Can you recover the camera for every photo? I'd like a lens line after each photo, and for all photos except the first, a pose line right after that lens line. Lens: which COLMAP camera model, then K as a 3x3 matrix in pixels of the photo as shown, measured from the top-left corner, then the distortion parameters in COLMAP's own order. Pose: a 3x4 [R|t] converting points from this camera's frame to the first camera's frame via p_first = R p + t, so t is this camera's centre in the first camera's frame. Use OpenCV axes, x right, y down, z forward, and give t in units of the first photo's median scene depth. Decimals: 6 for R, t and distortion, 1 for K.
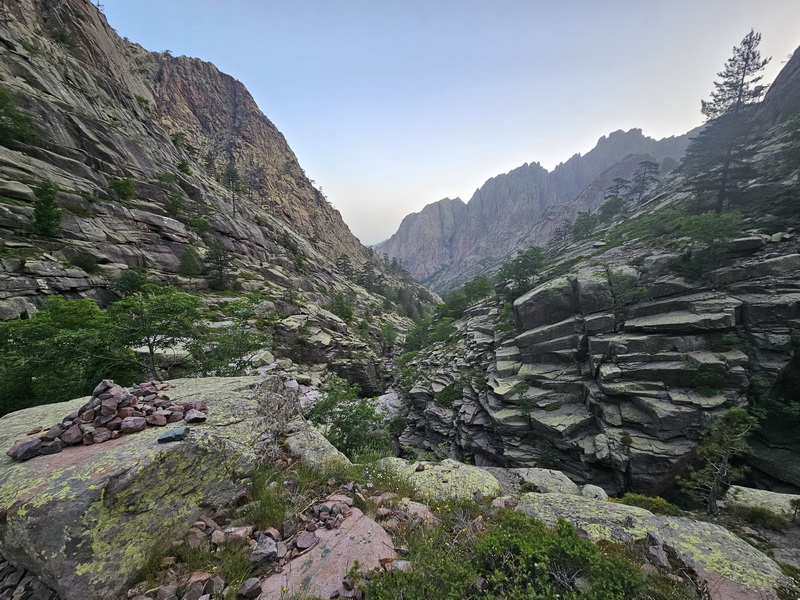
lens RADIAL K [[339.4, 0, 413.0], [0, 339.4, 305.4], [0, 0, 1]] dist [-0.007387, 0.002545]
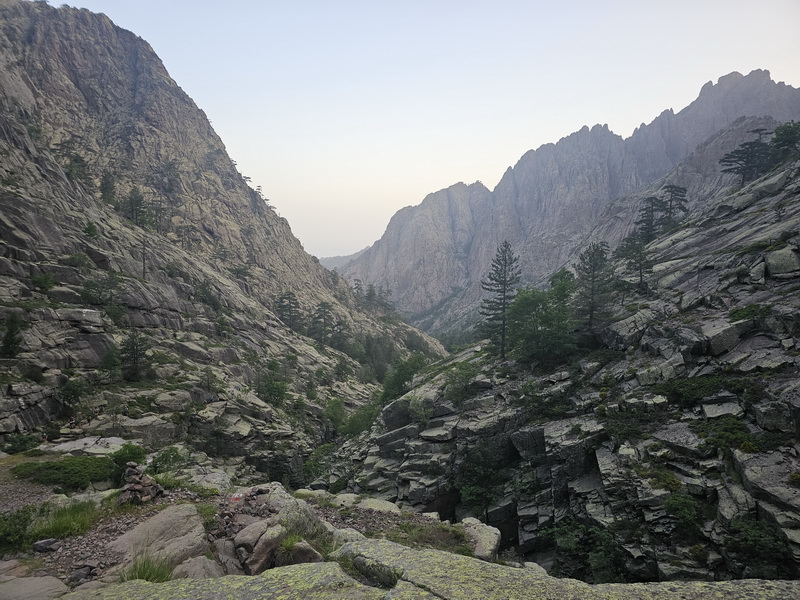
lens RADIAL K [[543.8, 0, 401.0], [0, 543.8, 303.9], [0, 0, 1]] dist [0.061681, -0.055104]
pose [[0.999880, -0.007514, -0.013514, 0.132328], [0.006279, 0.995994, -0.089195, -0.071923], [0.014130, 0.089099, 0.995923, -0.354169]]
